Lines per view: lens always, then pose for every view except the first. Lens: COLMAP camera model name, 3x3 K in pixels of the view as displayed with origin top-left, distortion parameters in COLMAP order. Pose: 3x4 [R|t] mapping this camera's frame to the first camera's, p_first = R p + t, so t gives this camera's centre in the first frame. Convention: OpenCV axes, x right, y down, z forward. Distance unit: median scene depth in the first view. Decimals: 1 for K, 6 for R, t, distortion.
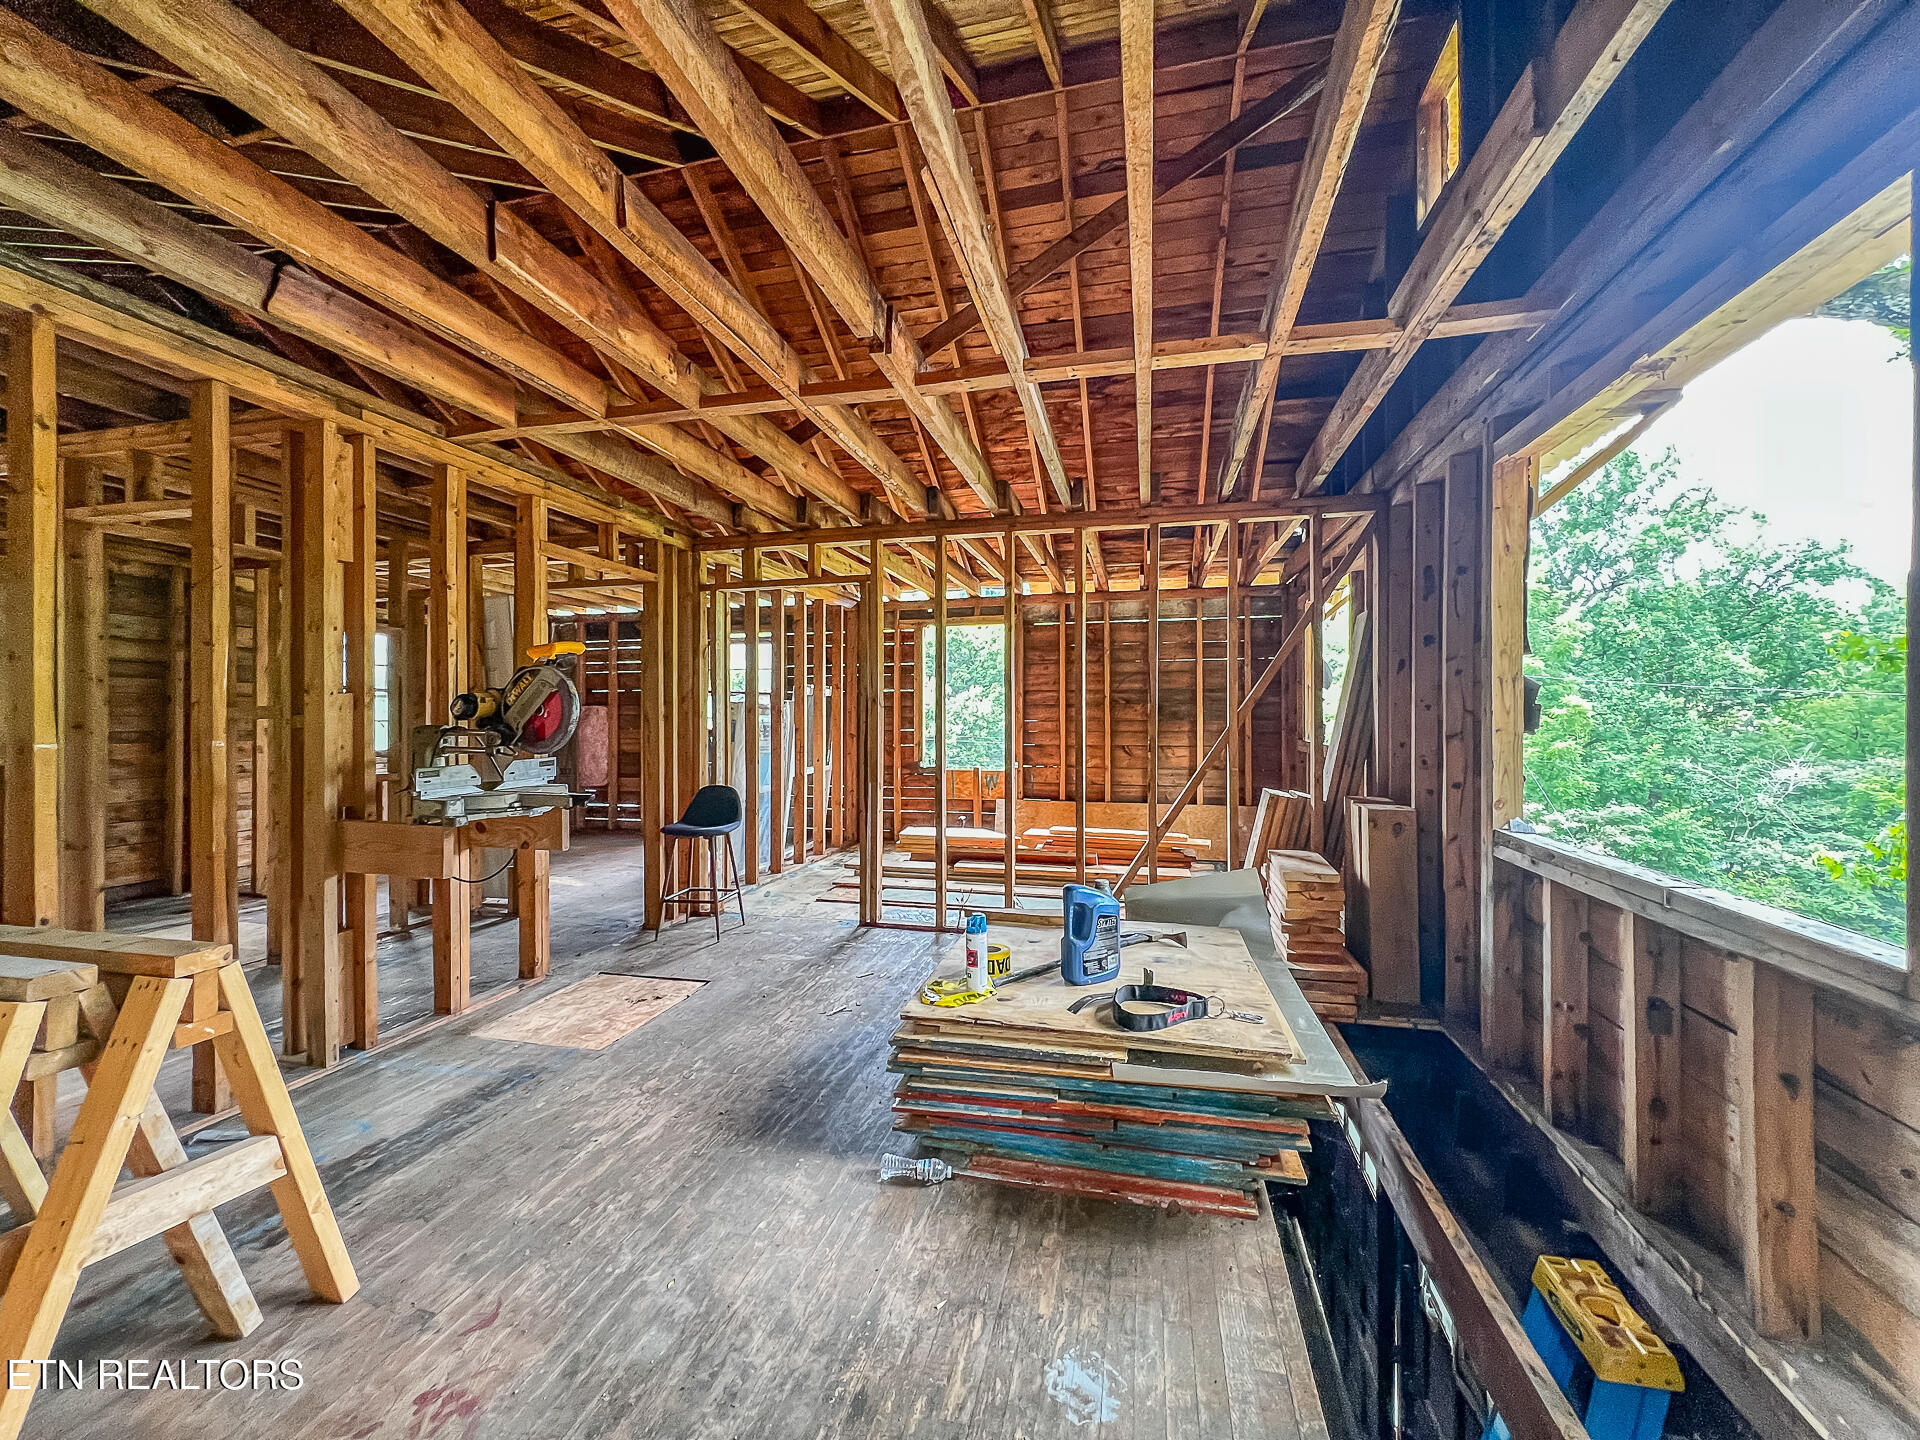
lens RADIAL K [[773.4, 0, 957.2], [0, 773.4, 718.1], [0, 0, 1]] dist [-0.001750, -0.000028]
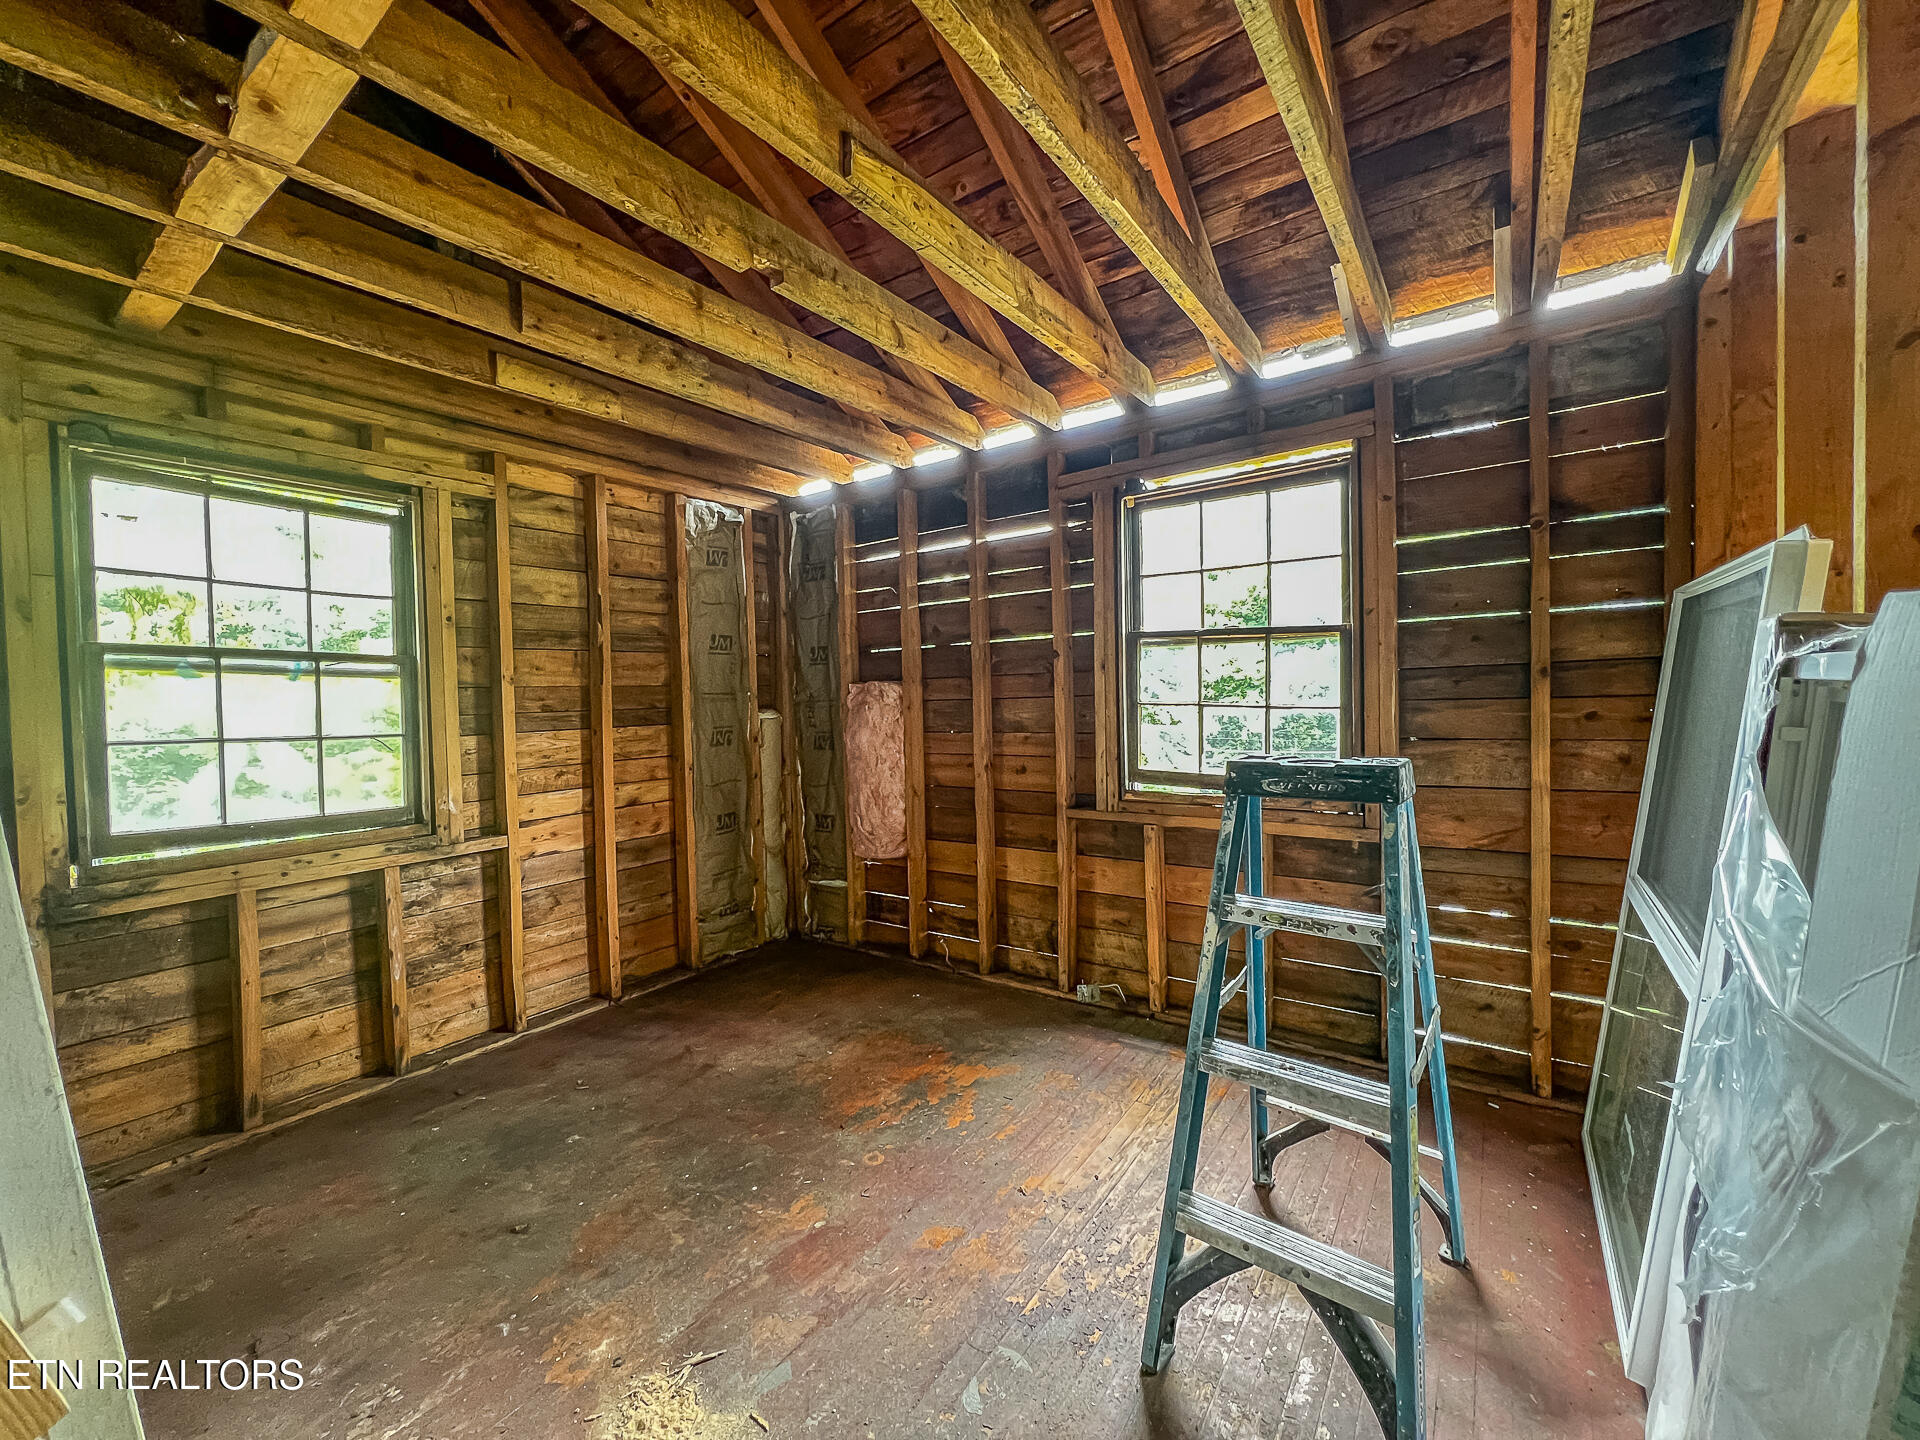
lens RADIAL K [[773.4, 0, 948.6], [0, 773.4, 711.4], [0, 0, 1]] dist [-0.001750, -0.000028]
pose [[0.929149, -0.019427, -0.369194, -0.262528], [0.030590, 0.999234, 0.024404, -0.008712], [0.368437, -0.033969, 0.929032, 0.595392]]
